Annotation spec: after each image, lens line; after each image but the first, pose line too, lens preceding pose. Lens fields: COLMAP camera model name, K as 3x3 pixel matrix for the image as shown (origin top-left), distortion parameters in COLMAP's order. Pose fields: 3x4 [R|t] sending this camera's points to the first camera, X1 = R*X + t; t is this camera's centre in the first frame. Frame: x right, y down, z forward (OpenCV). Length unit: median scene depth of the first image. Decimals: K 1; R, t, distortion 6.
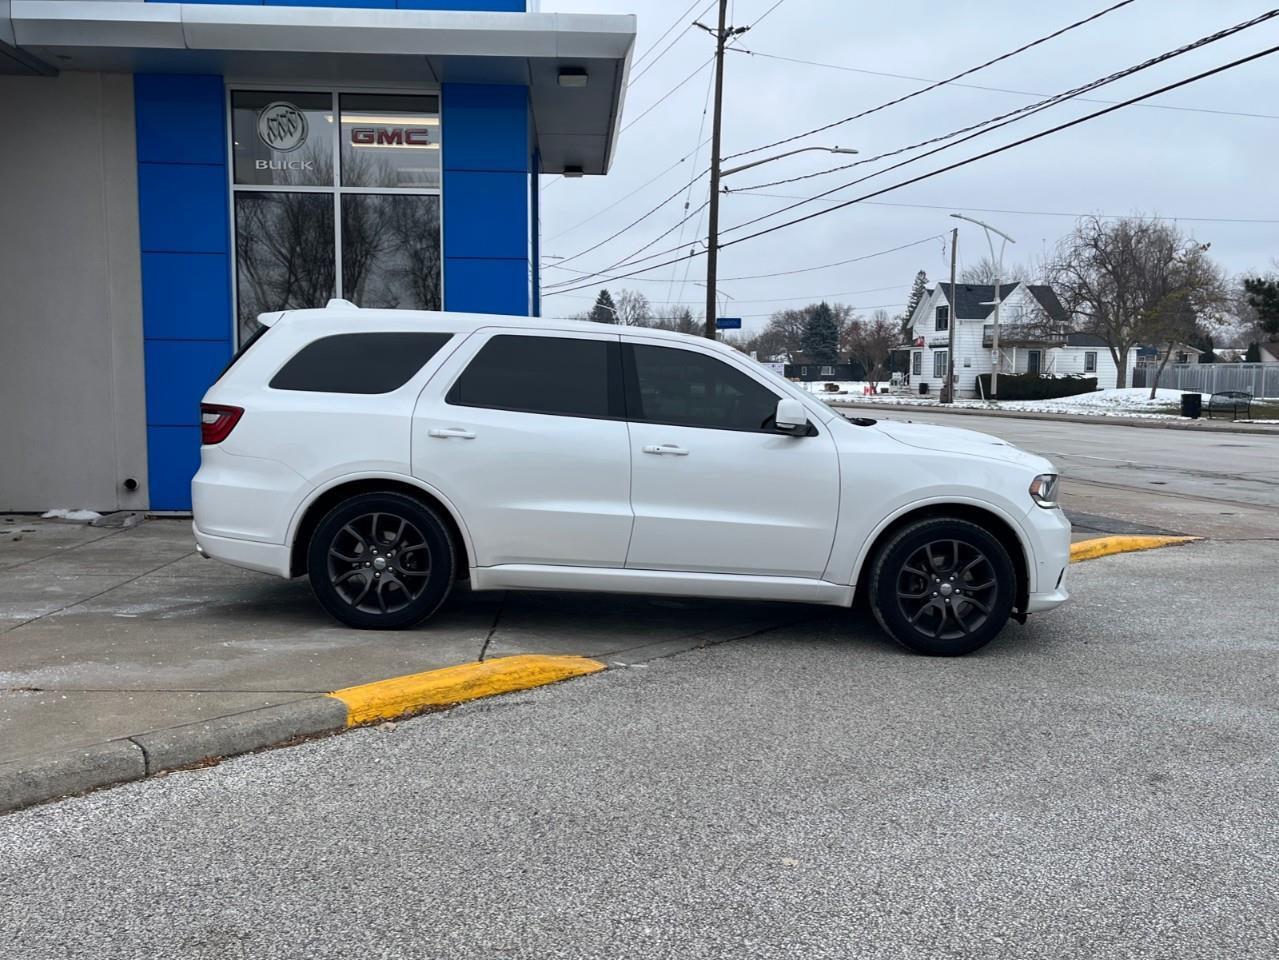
lens RADIAL K [[1145.5, 0, 636.3], [0, 1145.5, 481.3], [0, 0, 1]] dist [0.061249, -0.083612]
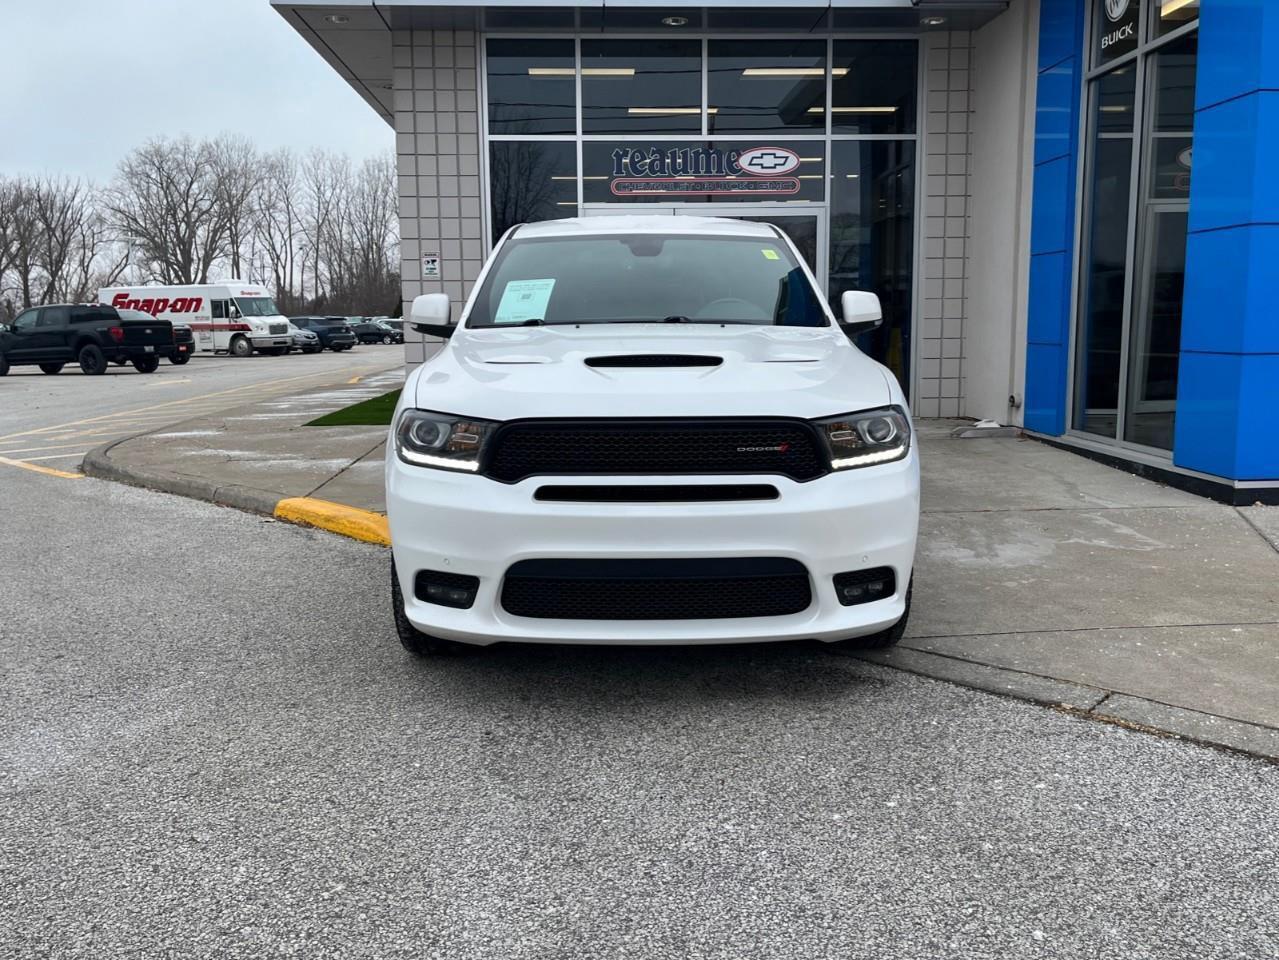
lens RADIAL K [[1145.2, 0, 645.1], [0, 1145.2, 482.6], [0, 0, 1]] dist [0.047346, -0.049145]
pose [[-0.005594, 0.133713, -0.991004, 0.978632], [-0.081930, 0.987627, 0.133720, -0.059553], [0.996622, 0.081941, 0.005431, 1.143568]]
